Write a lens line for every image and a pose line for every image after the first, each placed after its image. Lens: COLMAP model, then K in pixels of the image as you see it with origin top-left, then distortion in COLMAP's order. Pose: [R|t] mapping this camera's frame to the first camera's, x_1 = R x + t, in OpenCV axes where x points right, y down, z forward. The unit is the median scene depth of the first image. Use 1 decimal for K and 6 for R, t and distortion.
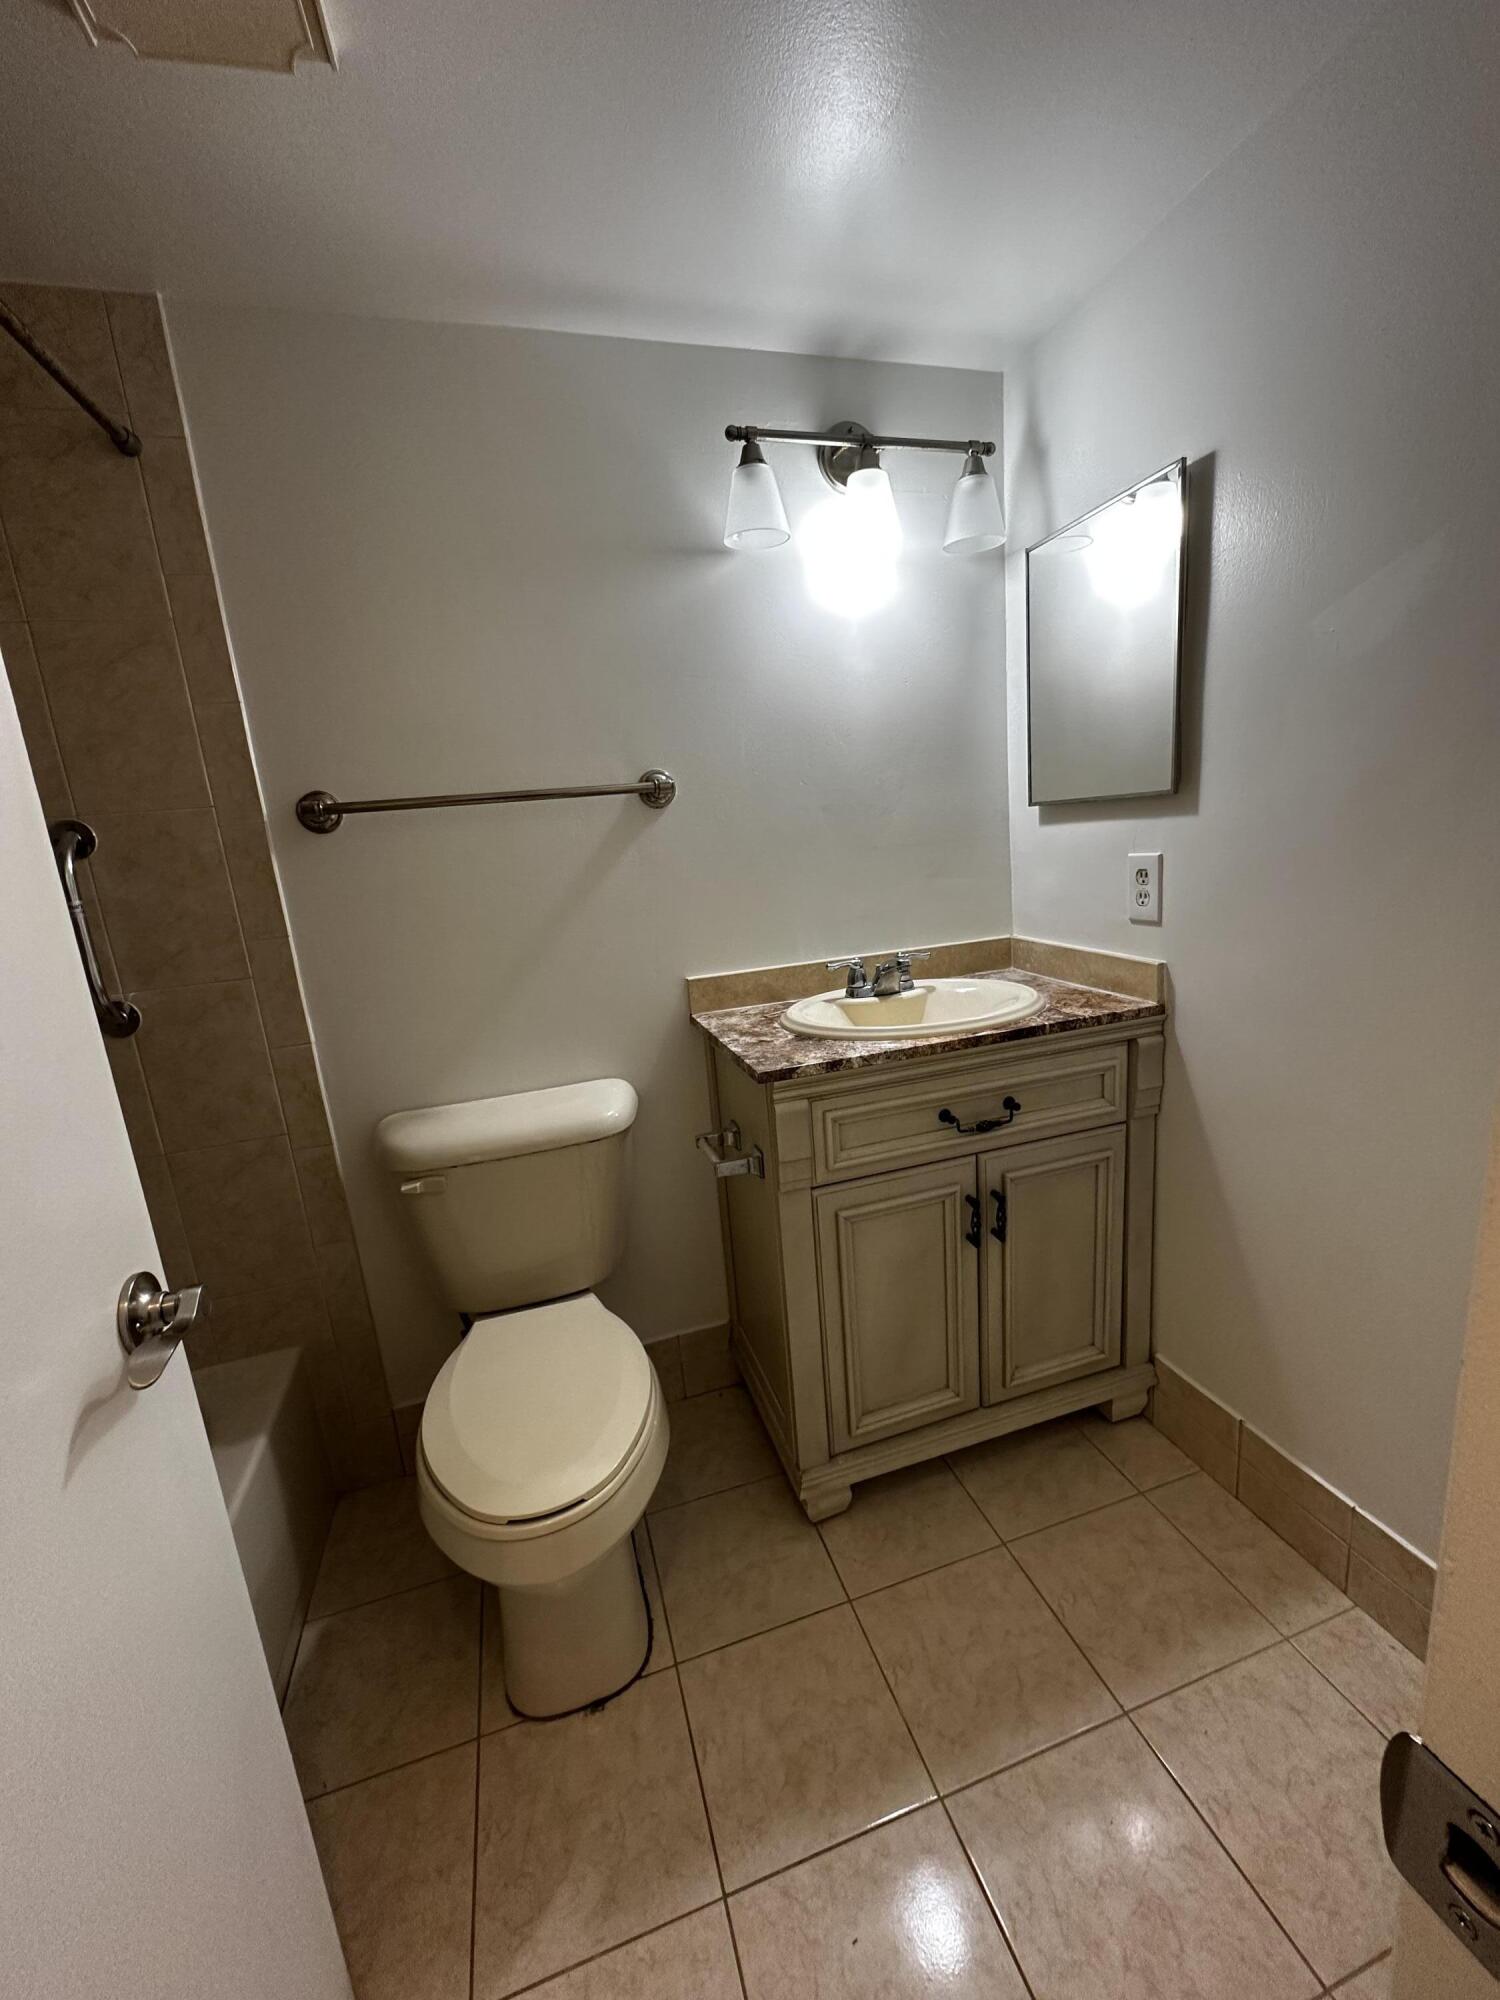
lens RADIAL K [[798.0, 0, 748.2], [0, 798.0, 1002.7], [0, 0, 1]] dist [-0.006949, 0.001139]
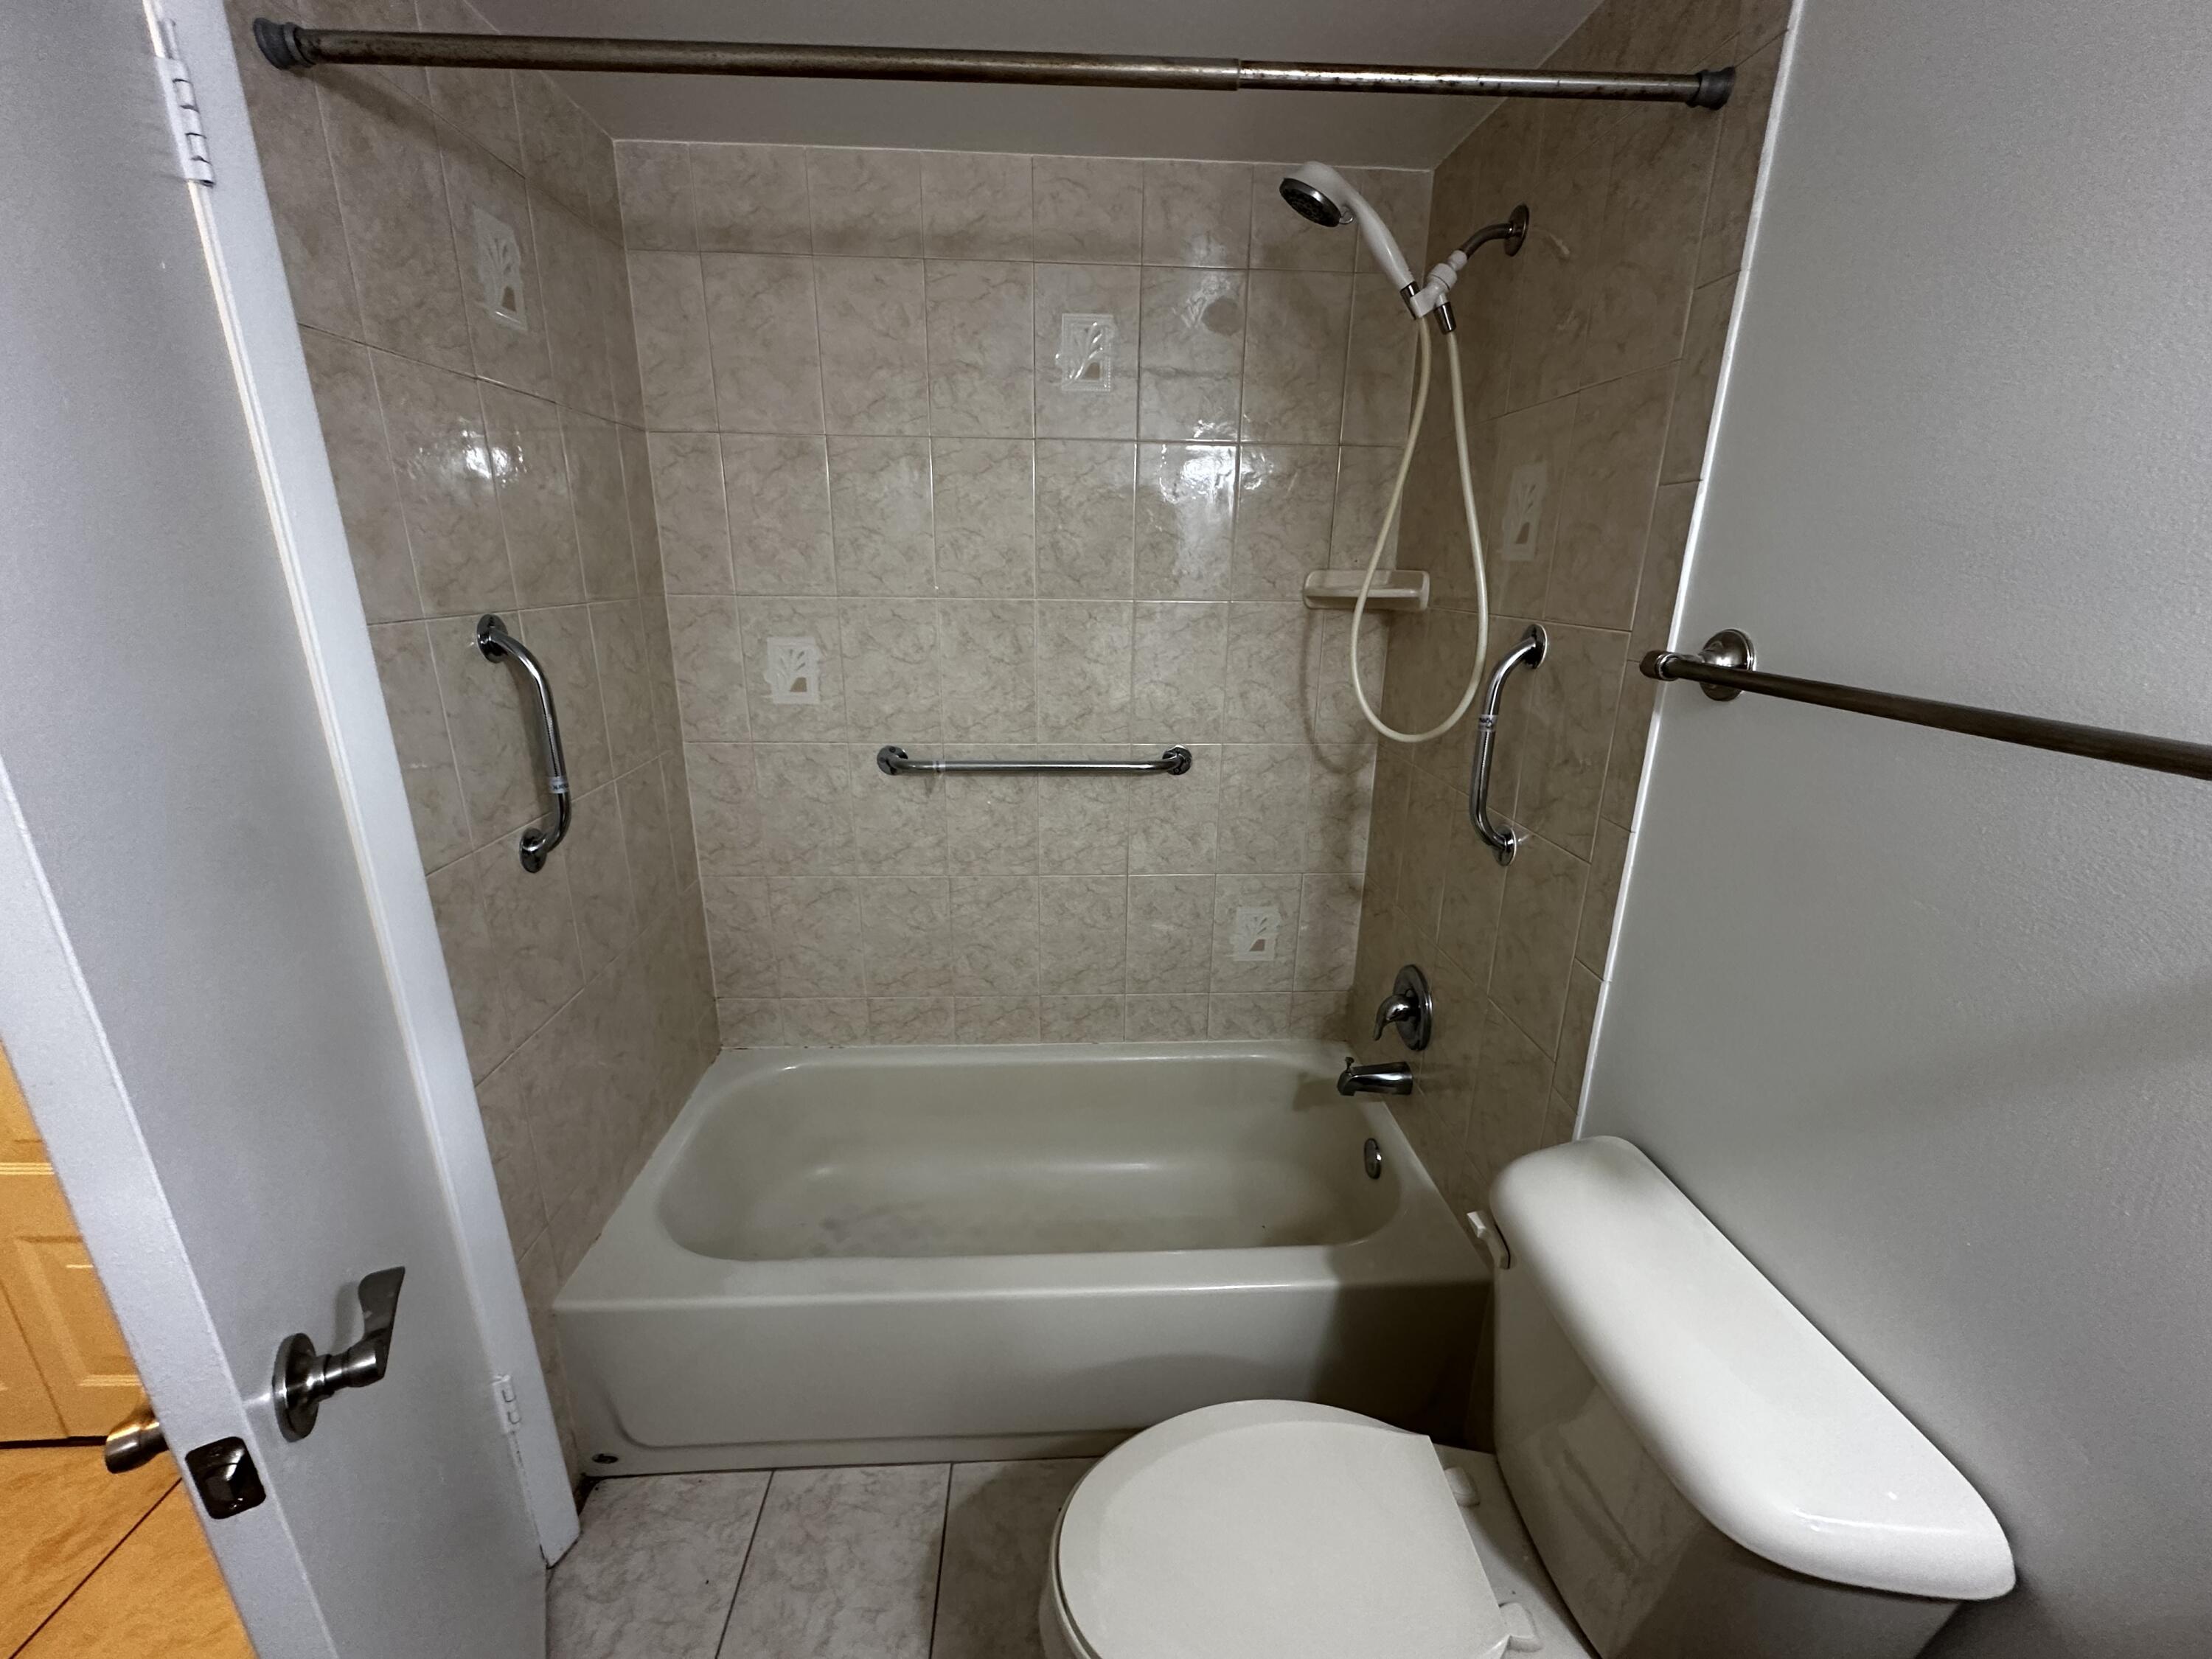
lens RADIAL K [[882.6, 0, 1106.6], [0, 882.6, 838.4], [0, 0, 1]] dist [-0.006949, 0.001139]
pose [[-0.240010, 0.372663, -0.896391, 0.199205], [-0.193930, 0.886363, 0.420419, -0.290735], [0.951203, 0.274742, -0.140466, 0.642799]]
